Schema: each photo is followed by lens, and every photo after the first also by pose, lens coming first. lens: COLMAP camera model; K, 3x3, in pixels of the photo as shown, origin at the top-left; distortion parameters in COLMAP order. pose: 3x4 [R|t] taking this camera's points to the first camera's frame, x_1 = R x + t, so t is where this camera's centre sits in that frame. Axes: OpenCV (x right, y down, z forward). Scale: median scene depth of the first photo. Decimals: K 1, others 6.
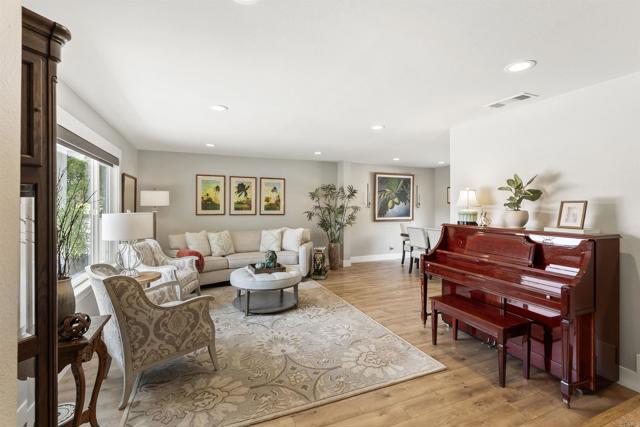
lens RADIAL K [[292.7, 0, 316.8], [0, 292.7, 207.4], [0, 0, 1]] dist [-0.013059, 0.000195]
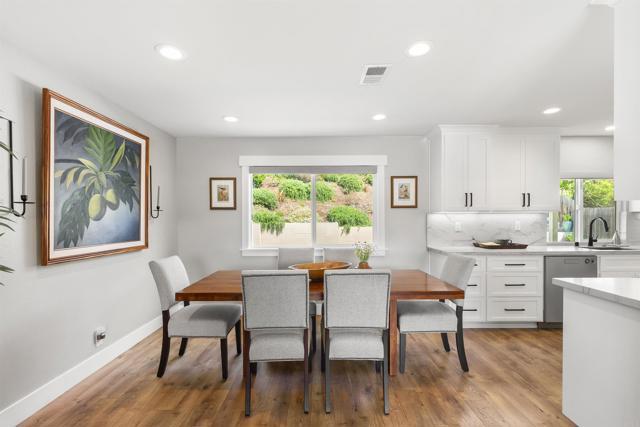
lens RADIAL K [[292.7, 0, 316.6], [0, 292.7, 222.7], [0, 0, 1]] dist [-0.013059, 0.000195]
pose [[0.383748, -0.014278, 0.923328, 0.043183], [0.017226, 0.999817, 0.008302, 0.009147], [-0.923277, 0.012719, 0.383923, 0.639411]]
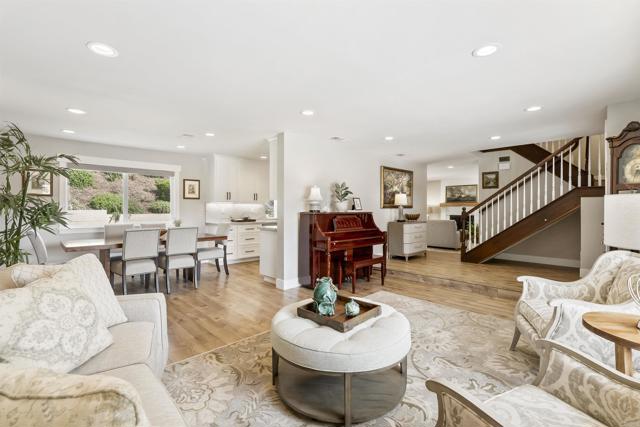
lens RADIAL K [[292.7, 0, 319.3], [0, 292.7, 210.1], [0, 0, 1]] dist [-0.013059, 0.000195]
pose [[-0.382046, -0.007809, 0.924110, -0.345569], [0.007631, 0.999904, 0.011604, 0.014997], [-0.924112, 0.011485, -0.381950, 0.676920]]
